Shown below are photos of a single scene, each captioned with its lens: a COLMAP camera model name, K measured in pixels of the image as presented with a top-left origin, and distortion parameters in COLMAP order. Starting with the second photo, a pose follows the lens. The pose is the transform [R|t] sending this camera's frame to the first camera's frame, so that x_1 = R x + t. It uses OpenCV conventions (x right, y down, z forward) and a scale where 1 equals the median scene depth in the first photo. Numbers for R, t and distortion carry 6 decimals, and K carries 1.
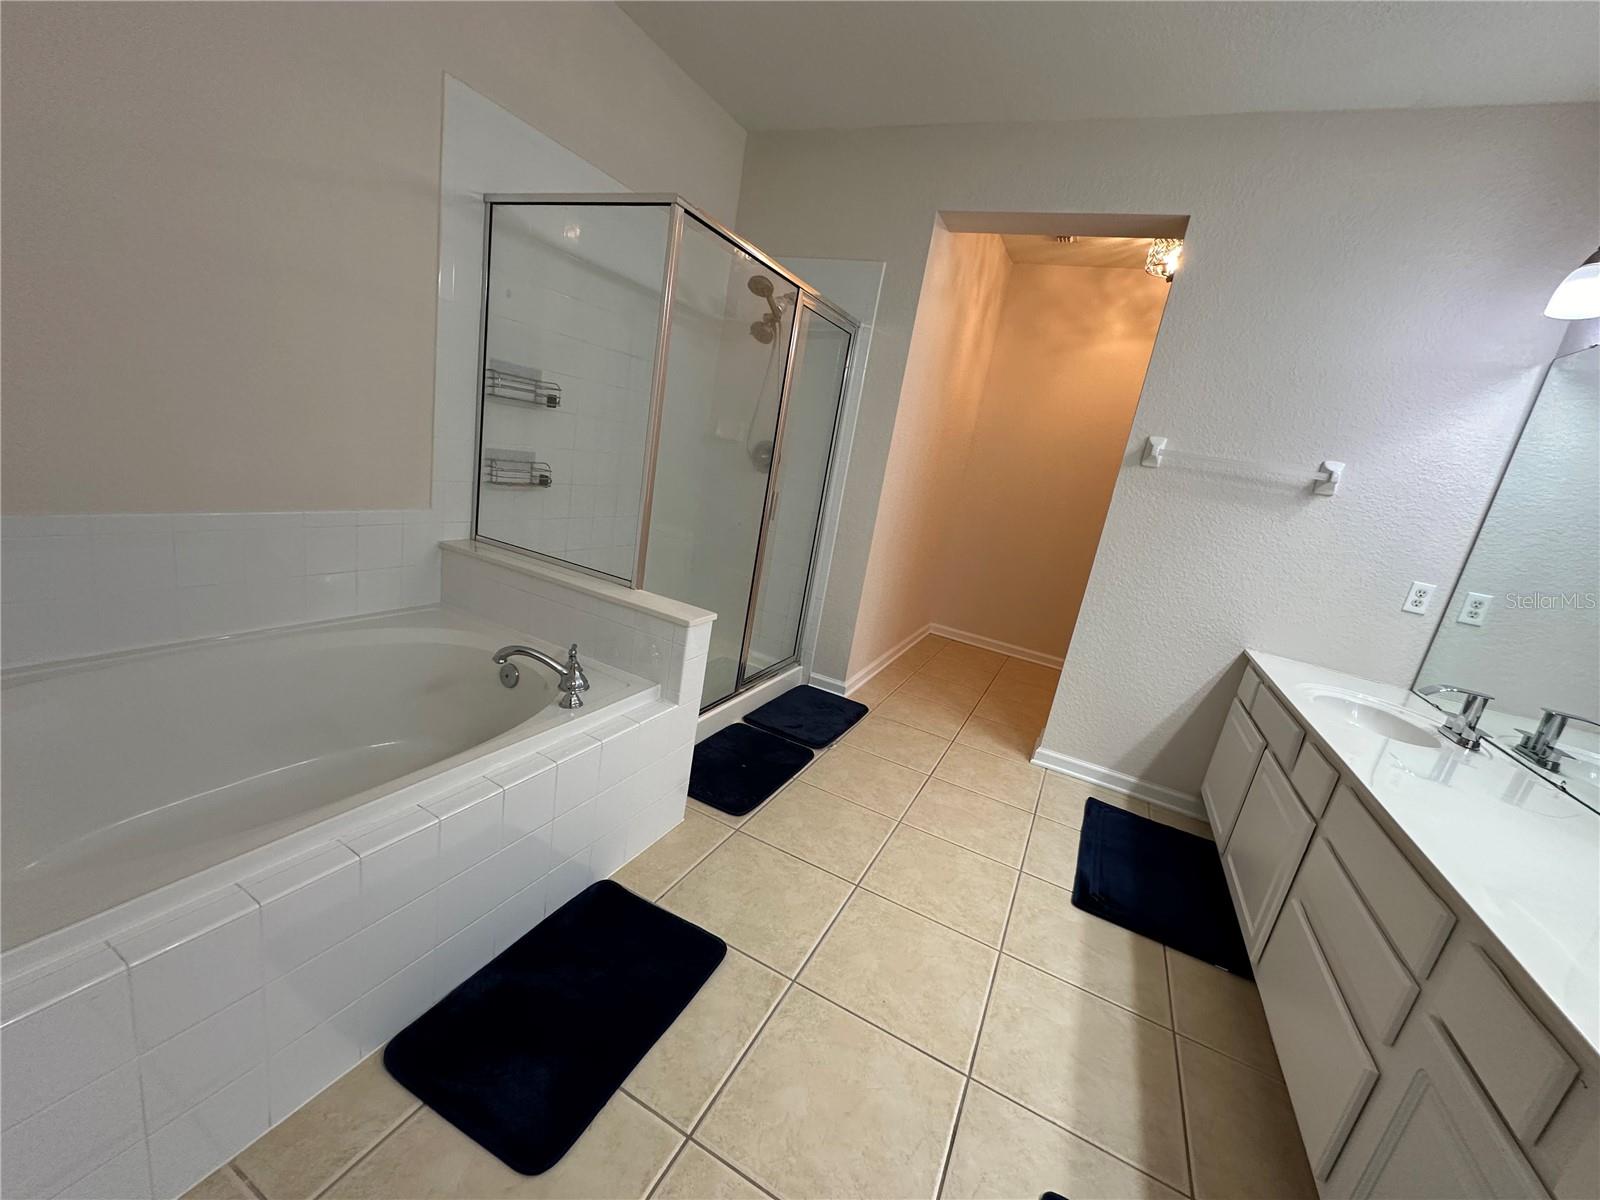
lens RADIAL K [[639.1, 0, 798.5], [0, 639.1, 597.2], [0, 0, 1]] dist [0.000270, 0.000479]
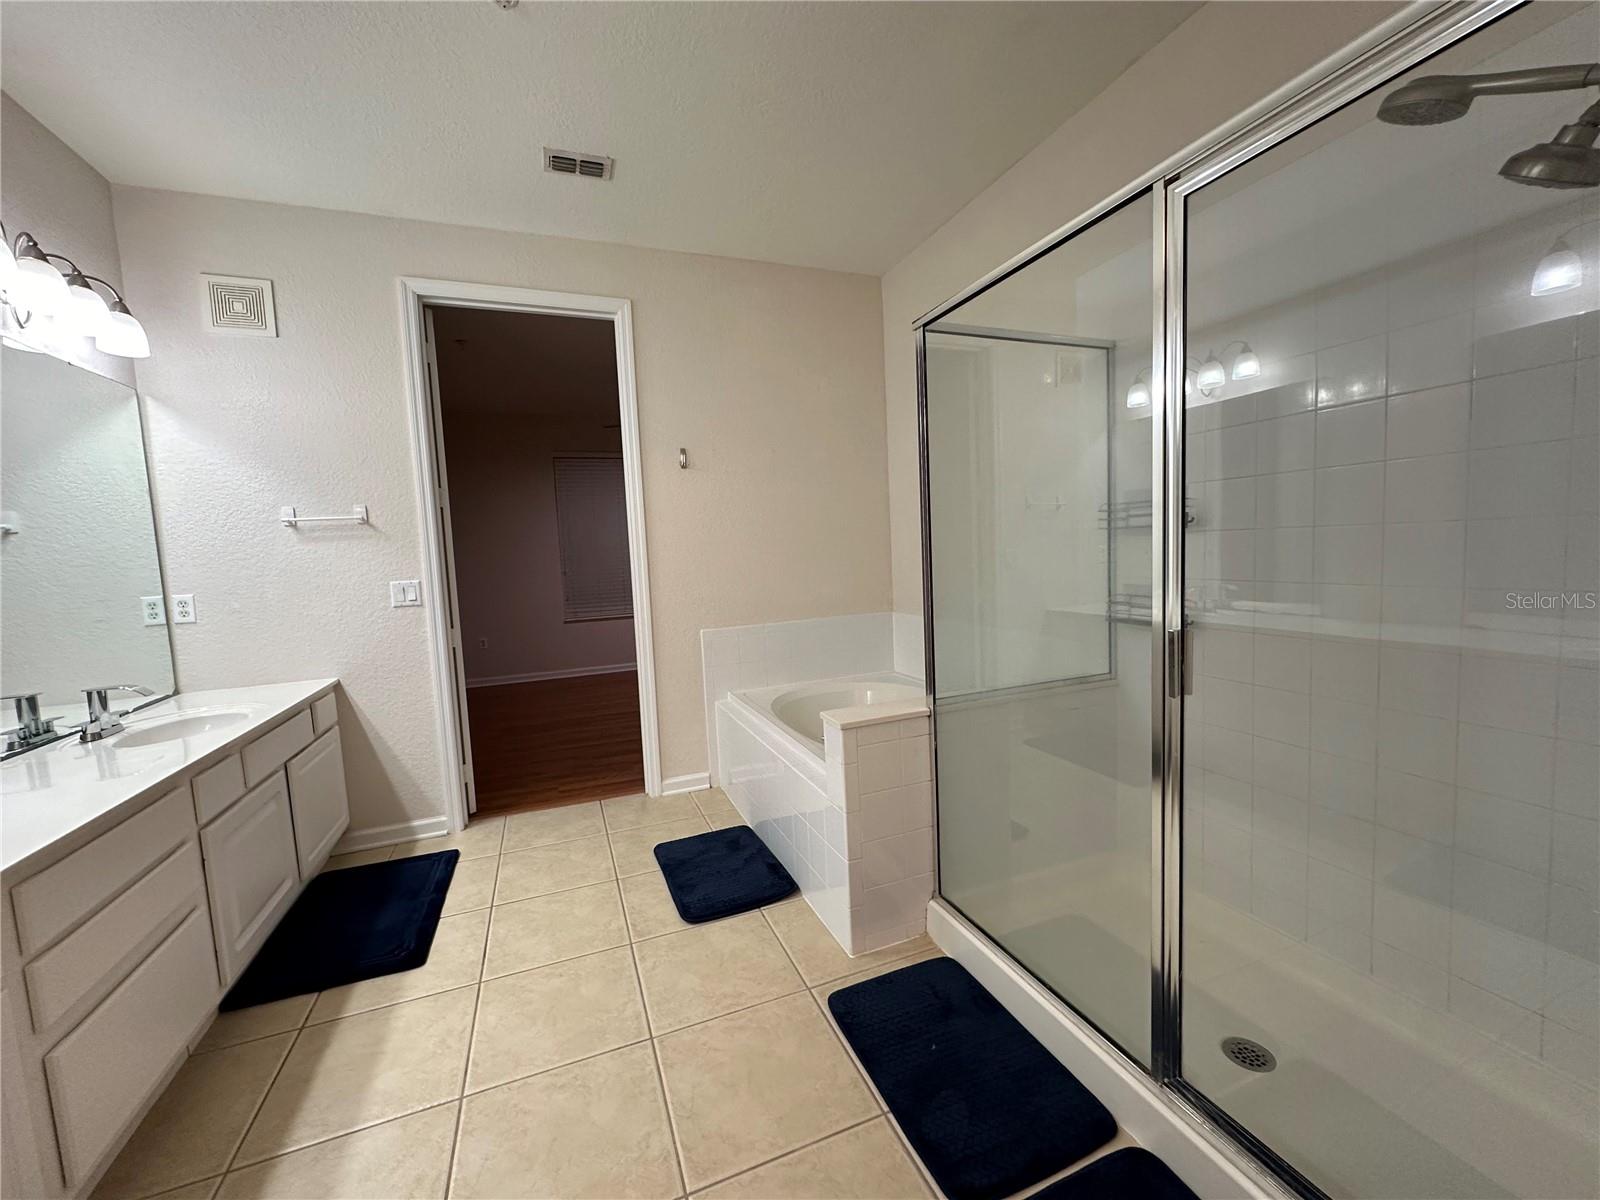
lens RADIAL K [[637.1, 0, 798.6], [0, 637.1, 601.0], [0, 0, 1]] dist [-0.004134, 0.000641]
pose [[-0.667624, -0.076376, -0.740570, 0.522112], [-0.237316, 0.964667, 0.114452, -0.202803], [0.705662, 0.252160, -0.662160, 1.291518]]
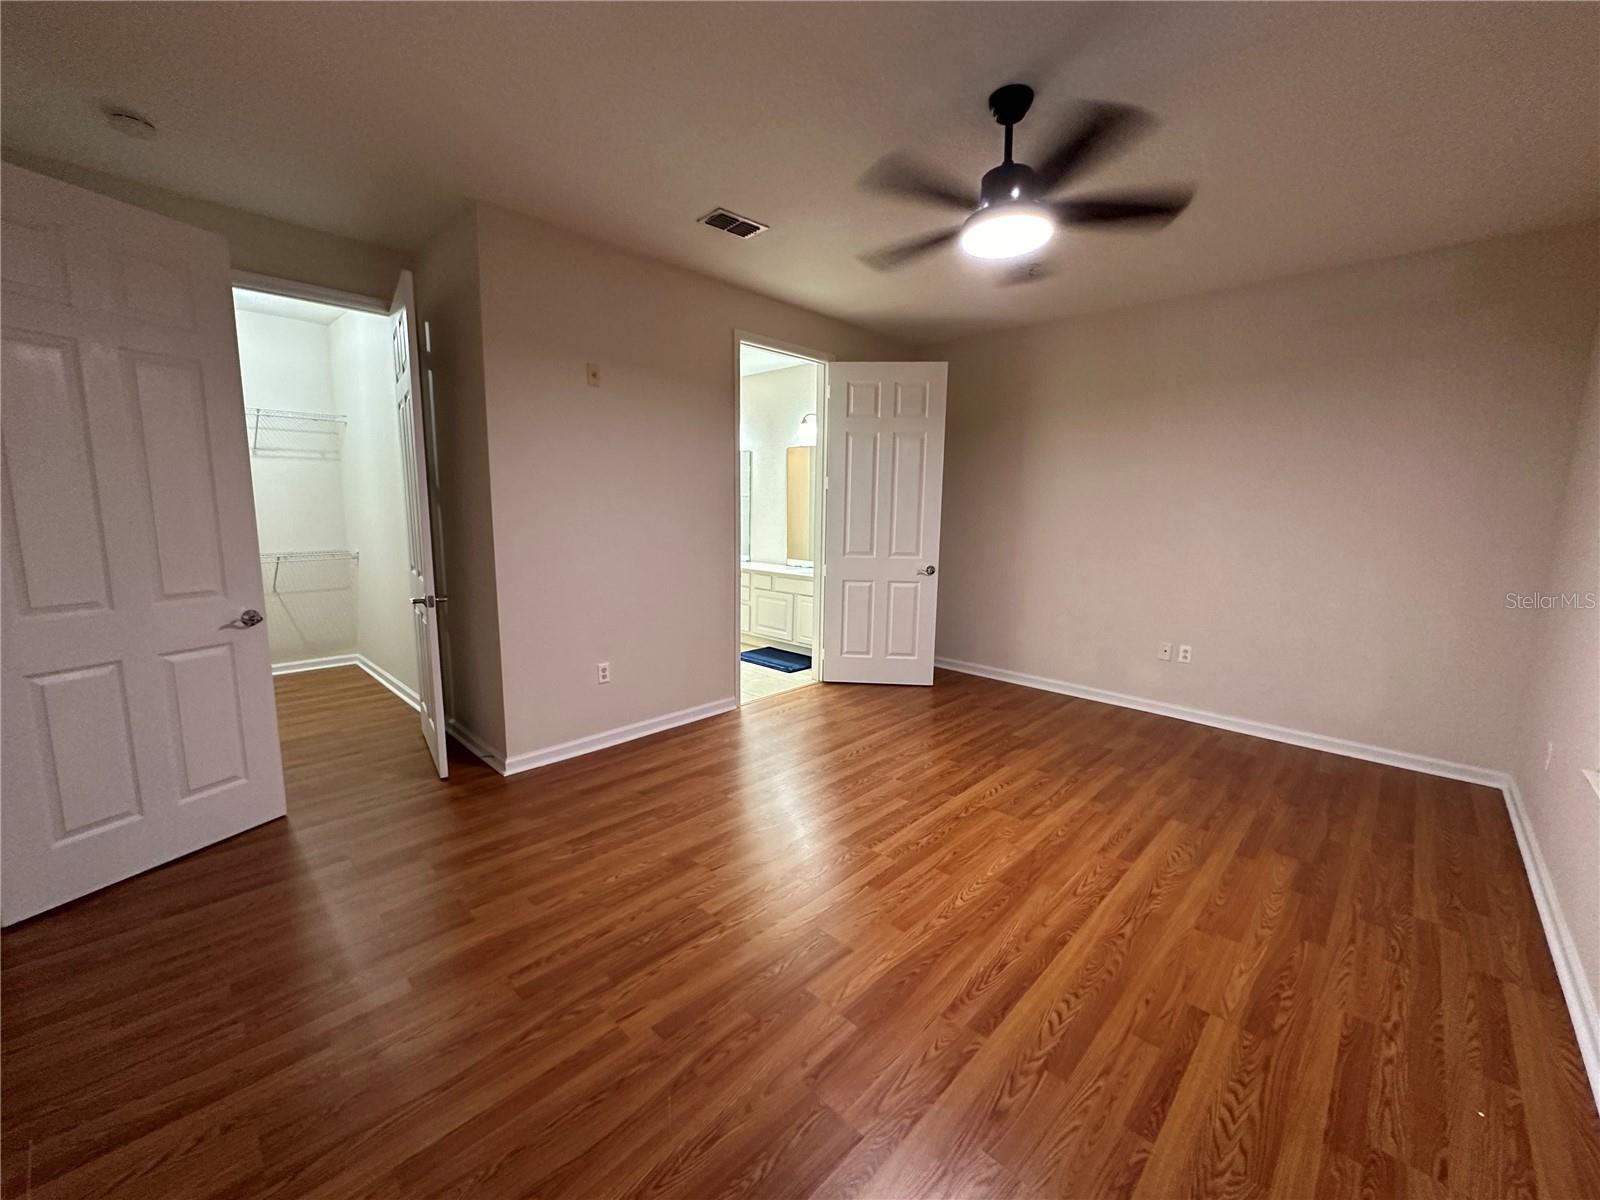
lens RADIAL K [[637.1, 0, 798.6], [0, 637.1, 601.0], [0, 0, 1]] dist [-0.004134, 0.000641]
pose [[0.301855, -0.303690, 0.903690, -1.869284], [0.256062, 0.938901, 0.229992, -0.214331], [-0.918322, 0.161976, 0.361175, -0.664018]]
